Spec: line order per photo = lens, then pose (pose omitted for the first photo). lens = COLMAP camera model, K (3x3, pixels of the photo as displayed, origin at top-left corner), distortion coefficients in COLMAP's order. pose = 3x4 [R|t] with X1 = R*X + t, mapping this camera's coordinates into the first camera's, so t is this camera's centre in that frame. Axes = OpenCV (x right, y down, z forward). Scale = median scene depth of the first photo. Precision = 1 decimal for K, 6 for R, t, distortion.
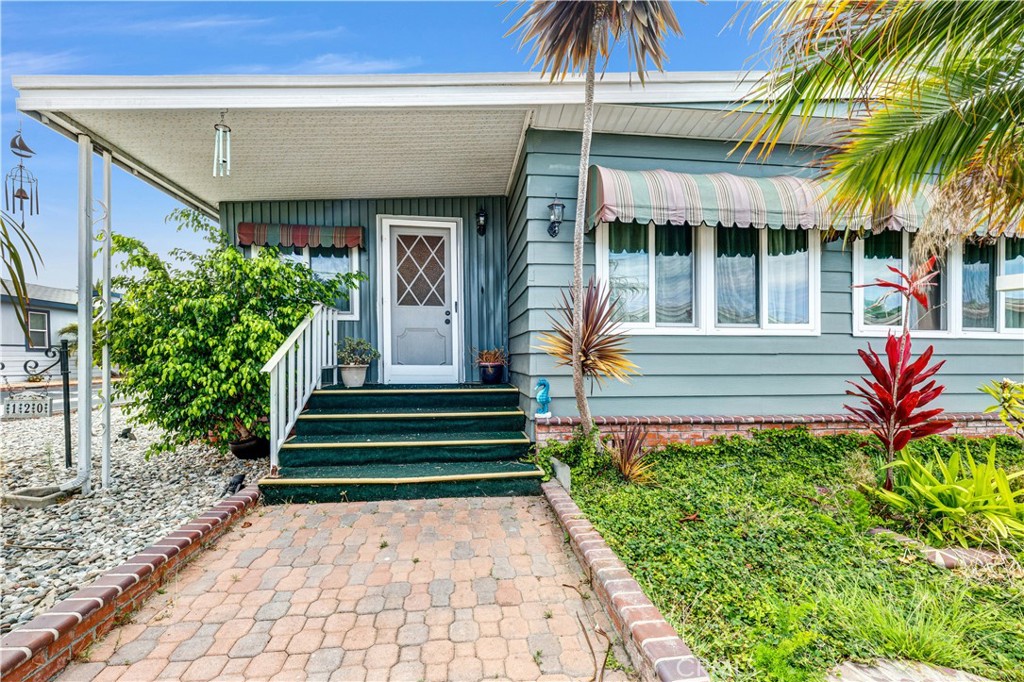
lens RADIAL K [[419.6, 0, 515.1], [0, 419.6, 368.2], [0, 0, 1]] dist [0.001089, 0.000071]
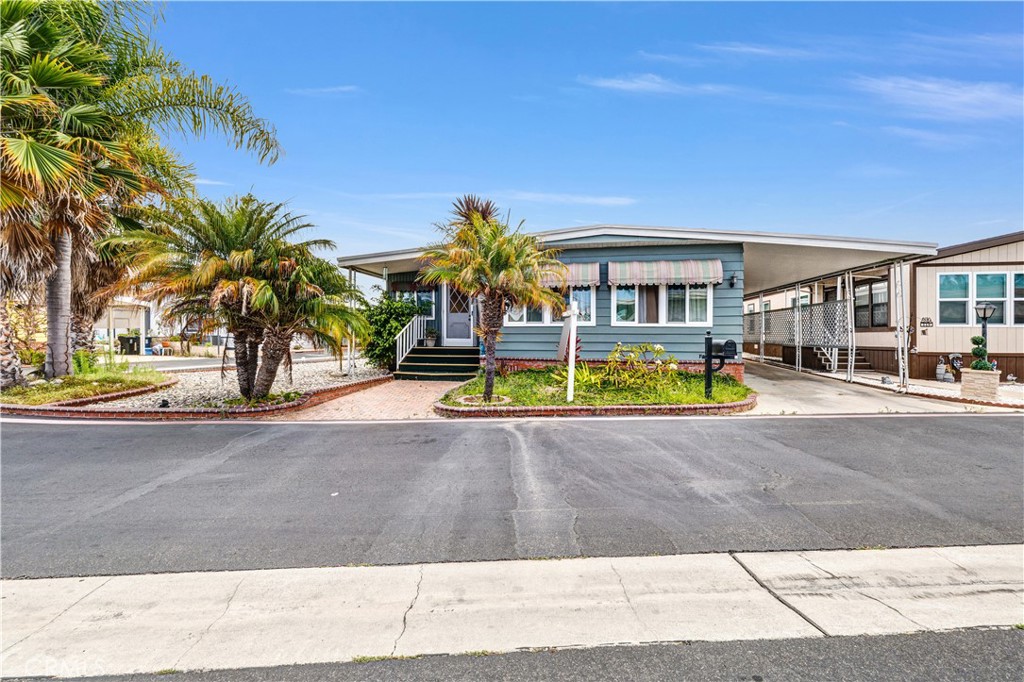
lens RADIAL K [[425.3, 0, 509.1], [0, 425.3, 345.3], [0, 0, 1]] dist [0.001575, 0.000014]
pose [[0.941114, 0.009042, -0.337969, 1.117265], [-0.012105, 0.999903, -0.006957, 0.056578], [0.337873, 0.010638, 0.941132, -1.496361]]
